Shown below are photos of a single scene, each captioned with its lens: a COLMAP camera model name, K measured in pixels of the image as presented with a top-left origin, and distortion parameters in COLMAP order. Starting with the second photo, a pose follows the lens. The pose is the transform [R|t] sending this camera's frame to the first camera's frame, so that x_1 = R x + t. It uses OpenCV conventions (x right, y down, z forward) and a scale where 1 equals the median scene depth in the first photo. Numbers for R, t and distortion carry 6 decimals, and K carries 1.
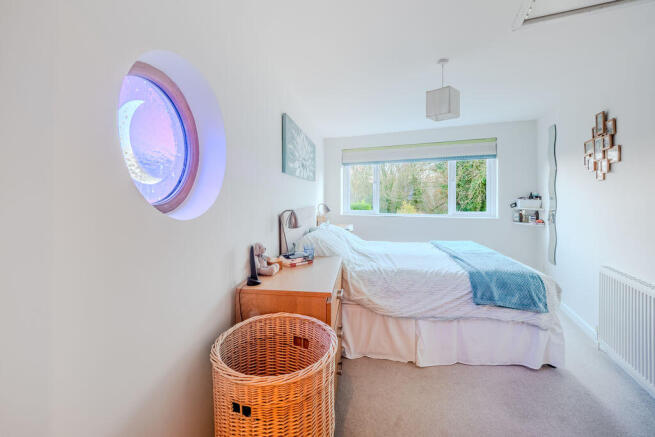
lens RADIAL K [[288.6, 0, 324.4], [0, 288.6, 206.0], [0, 0, 1]] dist [-0.000554, 0.000040]
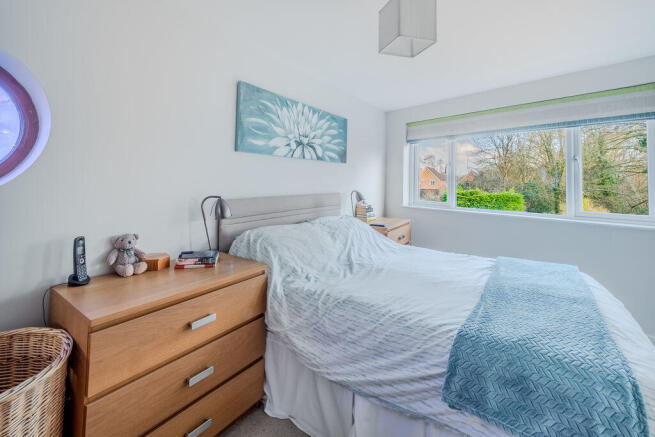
lens RADIAL K [[297.0, 0, 313.7], [0, 297.0, 176.8], [0, 0, 1]] dist [0.012273, -0.010341]
pose [[0.881792, 0.013292, -0.471451, 0.531322], [-0.036582, 0.998519, -0.040269, -0.017317], [0.470218, 0.052755, 0.880972, 0.403157]]
